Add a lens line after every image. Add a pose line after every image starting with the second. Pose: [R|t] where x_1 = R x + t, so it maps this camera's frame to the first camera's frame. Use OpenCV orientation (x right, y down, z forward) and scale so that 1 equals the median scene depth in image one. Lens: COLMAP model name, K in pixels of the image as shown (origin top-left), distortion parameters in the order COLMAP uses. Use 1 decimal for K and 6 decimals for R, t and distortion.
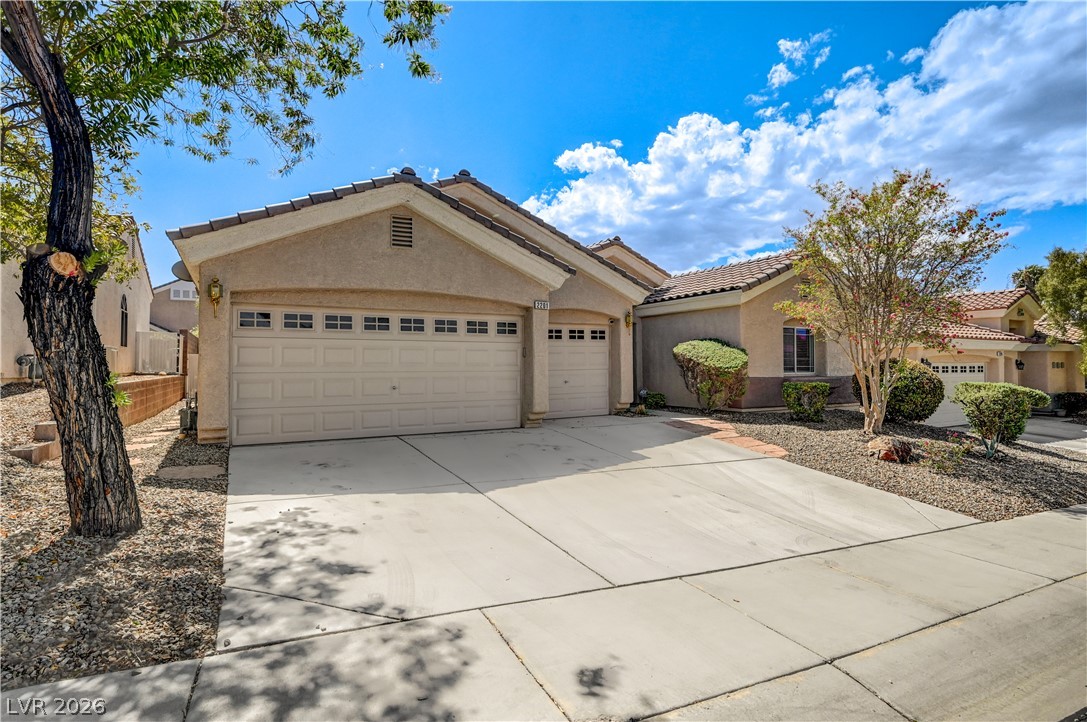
lens RADIAL K [[564.9, 0, 545.1], [0, 564.9, 350.3], [0, 0, 1]] dist [0.005118, 0.000724]
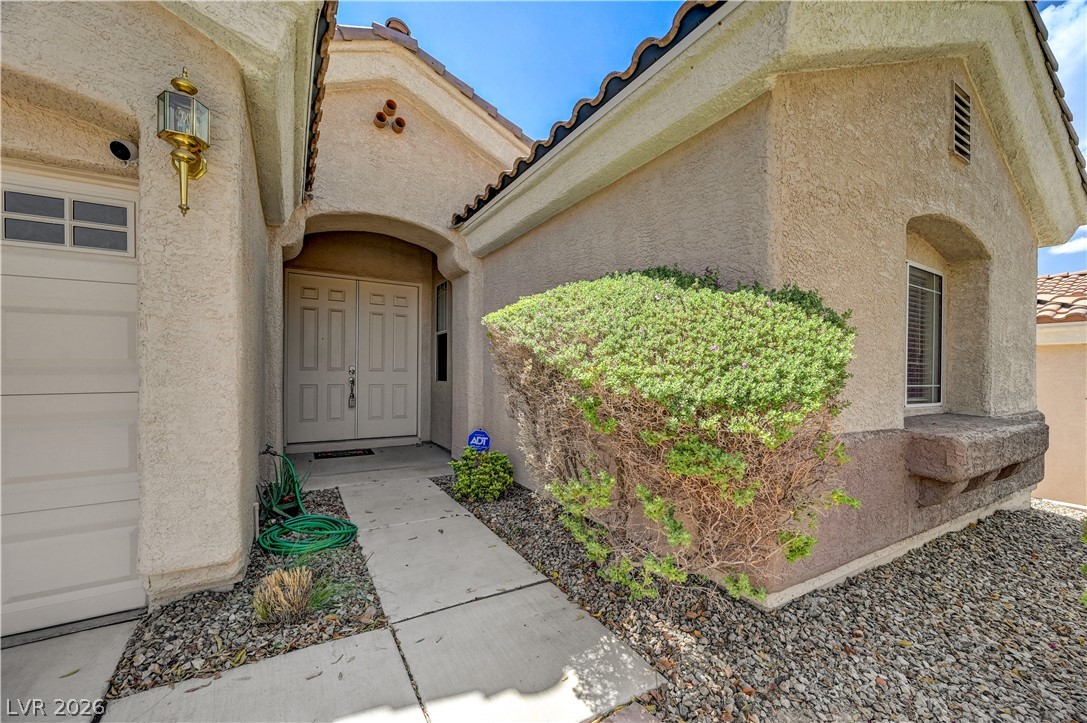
lens RADIAL K [[437.9, 0, 558.2], [0, 437.9, 377.7], [0, 0, 1]] dist [-0.024713, -0.000178]
pose [[0.998587, 0.013020, 0.051513, 0.346225], [-0.015157, 0.999031, 0.041320, 0.025100], [-0.050925, -0.042042, 0.997817, 1.117584]]
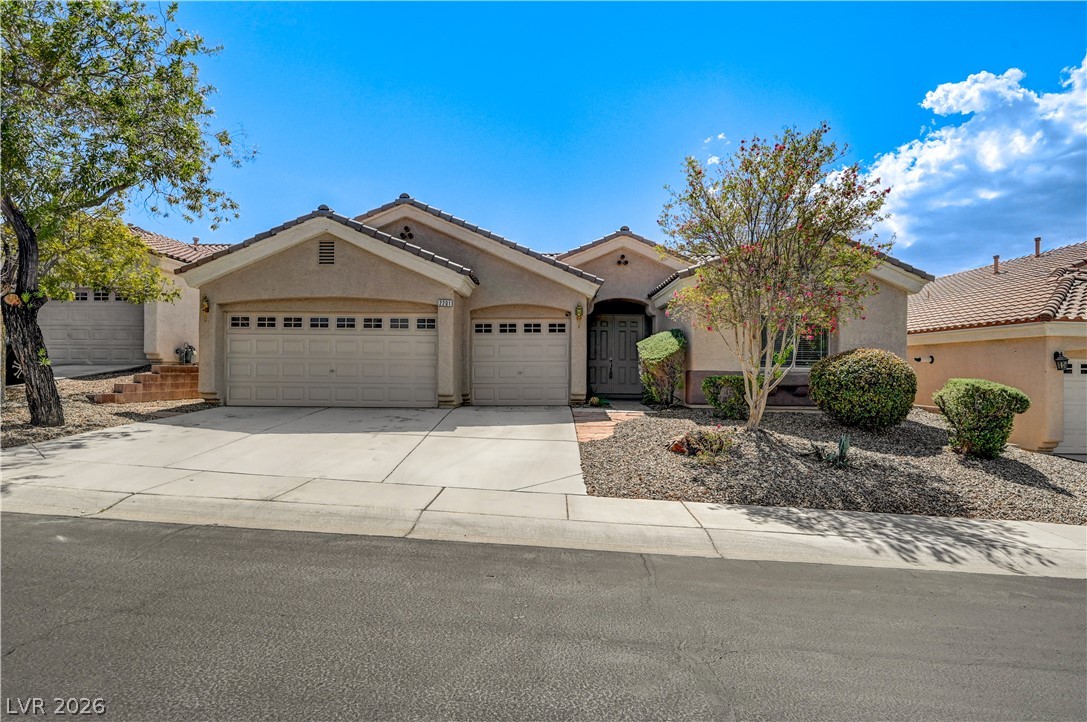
lens RADIAL K [[633.0, 0, 539.7], [0, 633.0, 365.4], [0, 0, 1]] dist [-0.024157, -0.001049]
pose [[0.867610, 0.007744, -0.497186, 0.860328], [0.001795, 0.999823, 0.018705, 0.026112], [0.497243, -0.017121, 0.867443, -0.038436]]
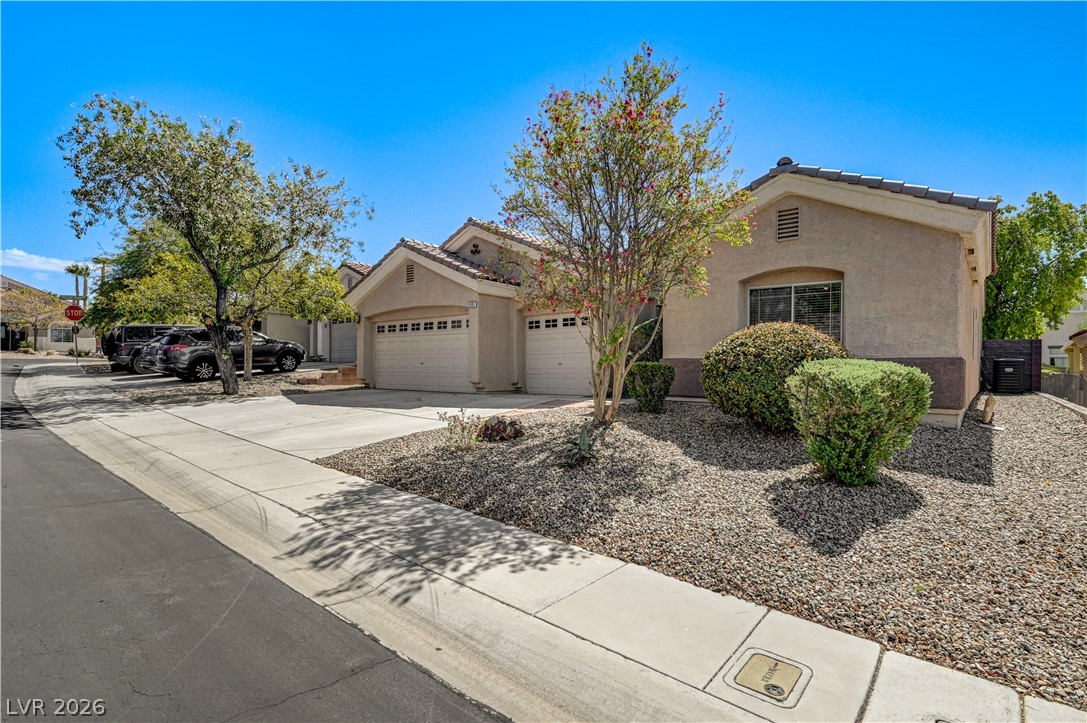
lens RADIAL K [[564.9, 0, 544.1], [0, 564.9, 364.0], [0, 0, 1]] dist [0.005118, 0.000724]
pose [[0.350742, -0.000138, -0.936472, 1.431737], [0.018313, 0.999810, 0.006712, 0.061601], [0.936293, -0.019504, 0.350678, 0.719487]]
